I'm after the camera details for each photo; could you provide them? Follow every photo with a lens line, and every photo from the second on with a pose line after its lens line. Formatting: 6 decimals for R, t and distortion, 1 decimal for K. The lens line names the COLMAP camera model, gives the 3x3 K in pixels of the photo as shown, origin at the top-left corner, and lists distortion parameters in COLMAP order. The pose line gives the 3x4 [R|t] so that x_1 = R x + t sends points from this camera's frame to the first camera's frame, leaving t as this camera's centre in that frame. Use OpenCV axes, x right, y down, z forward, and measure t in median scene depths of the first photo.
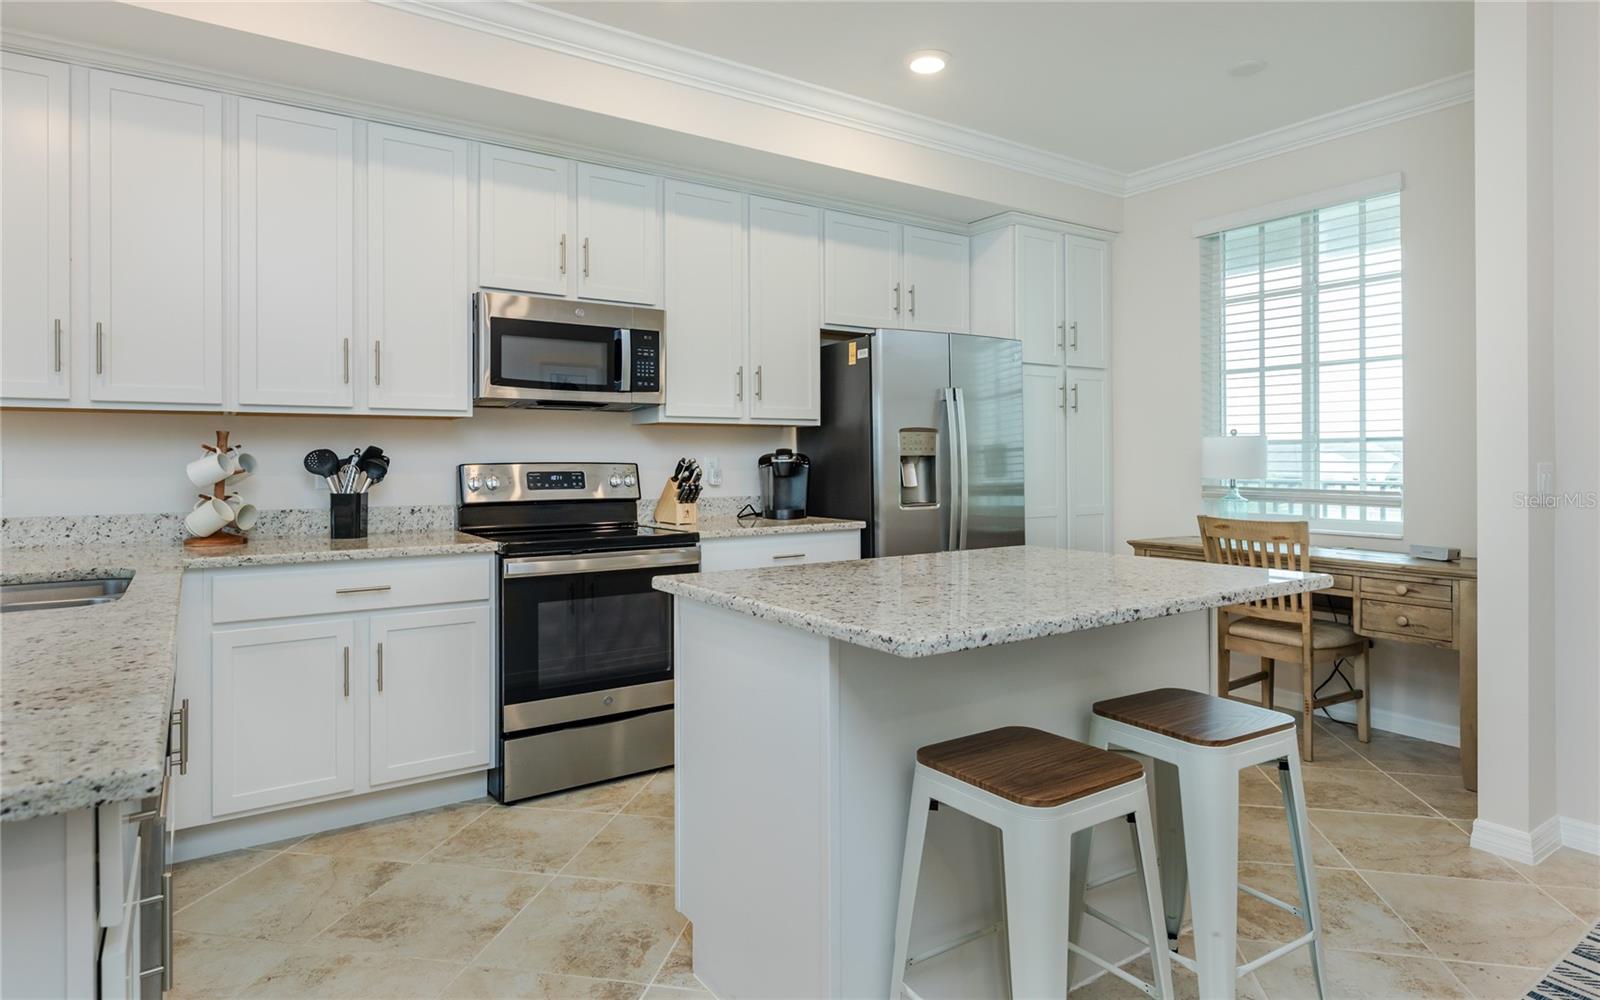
lens RADIAL K [[874.3, 0, 795.2], [0, 874.3, 455.5], [0, 0, 1]] dist [0.000730, 0.000319]
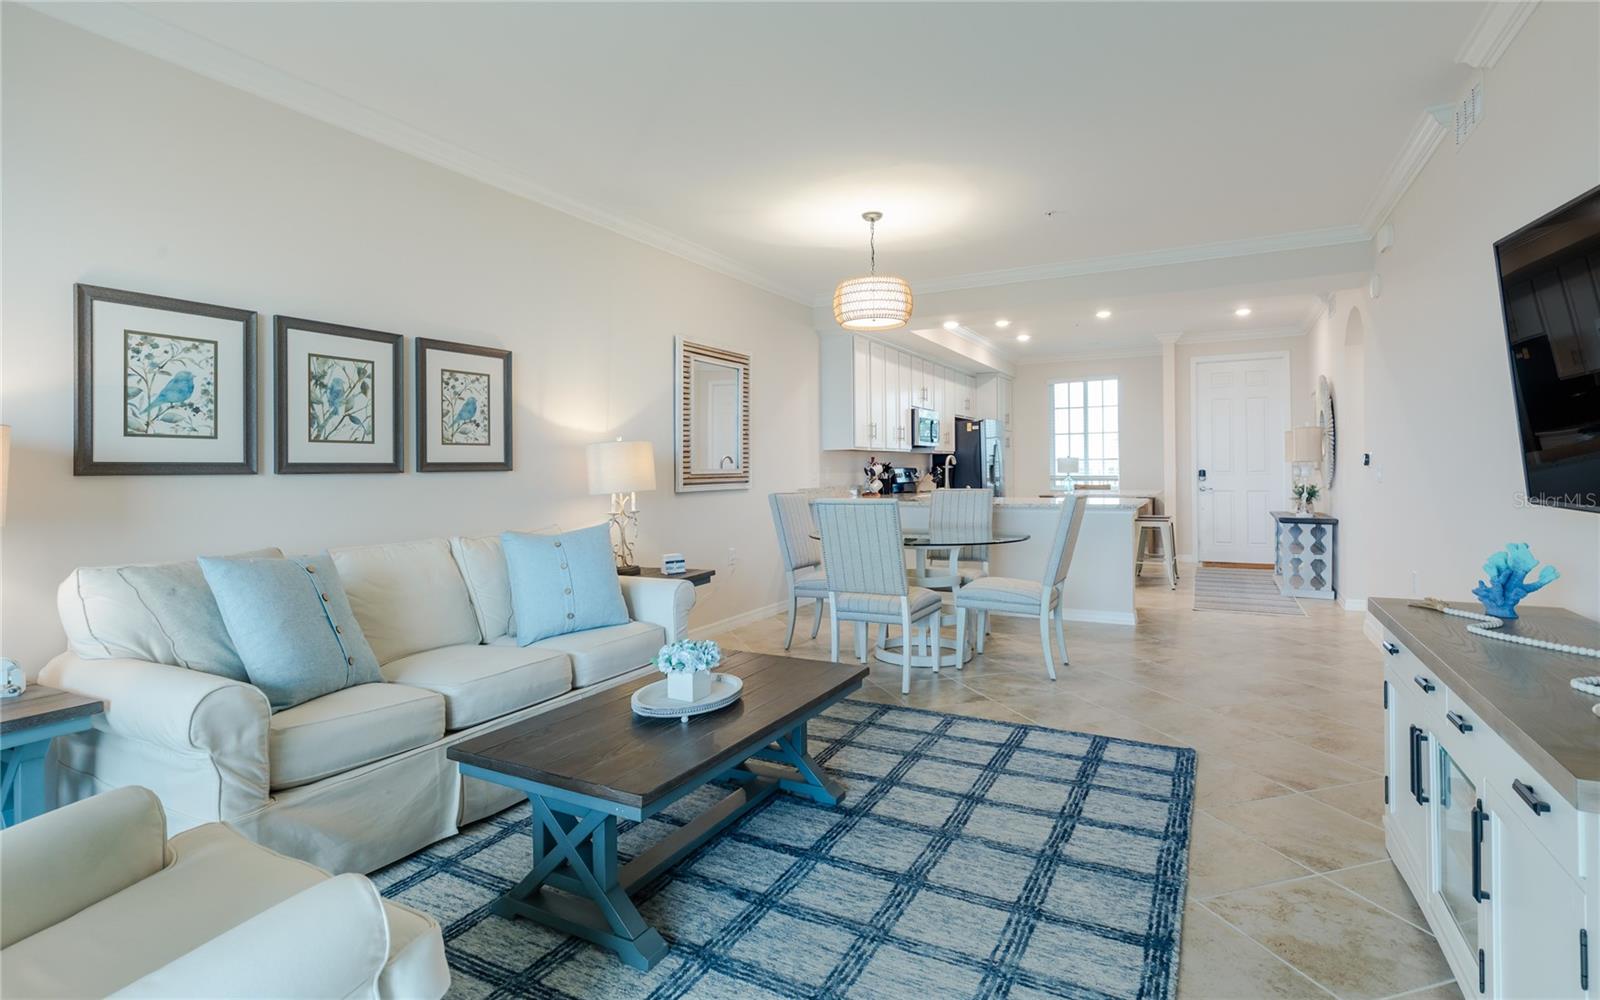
lens RADIAL K [[787.2, 0, 805.4], [0, 787.2, 465.8], [0, 0, 1]] dist [0.006533, 0.000054]
pose [[0.878537, -0.003969, 0.477658, -1.625353], [0.004481, 0.999990, 0.000068, 0.000052], [-0.477653, 0.002080, 0.878546, -0.937747]]
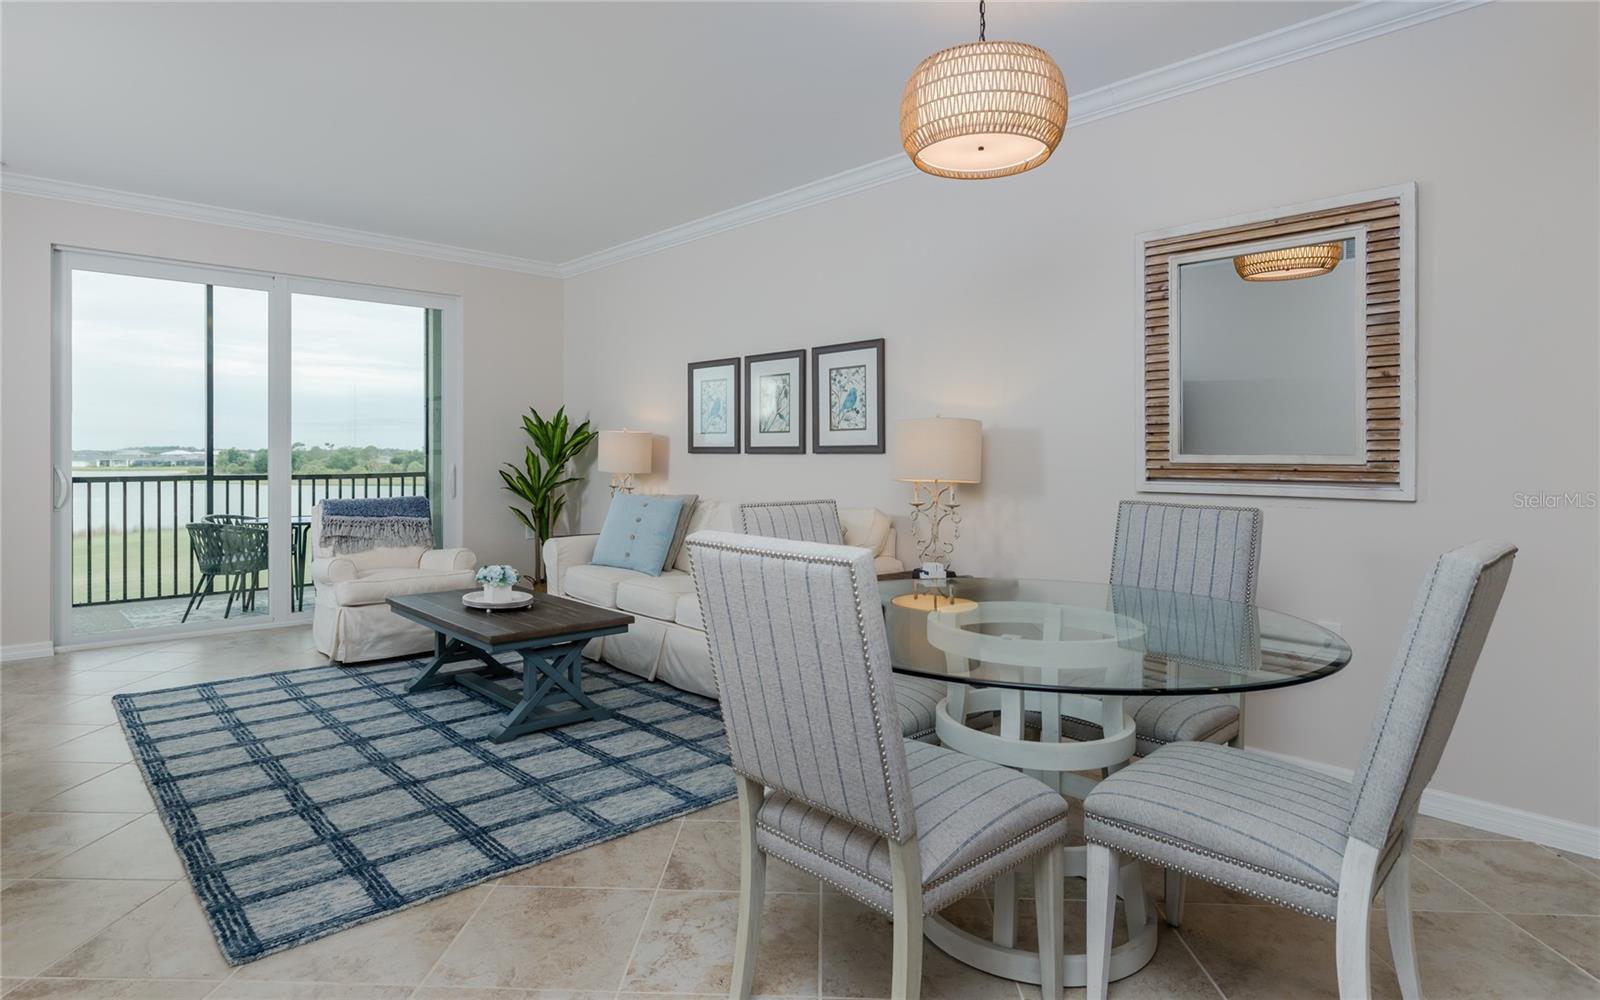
lens RADIAL K [[874.3, 0, 776.9], [0, 874.3, 459.0], [0, 0, 1]] dist [0.000730, 0.000319]
pose [[0.140636, 0.007993, -0.990029, -0.299078], [-0.000993, 0.999968, 0.007933, 0.003348], [0.990061, -0.000133, 0.140640, -0.147687]]
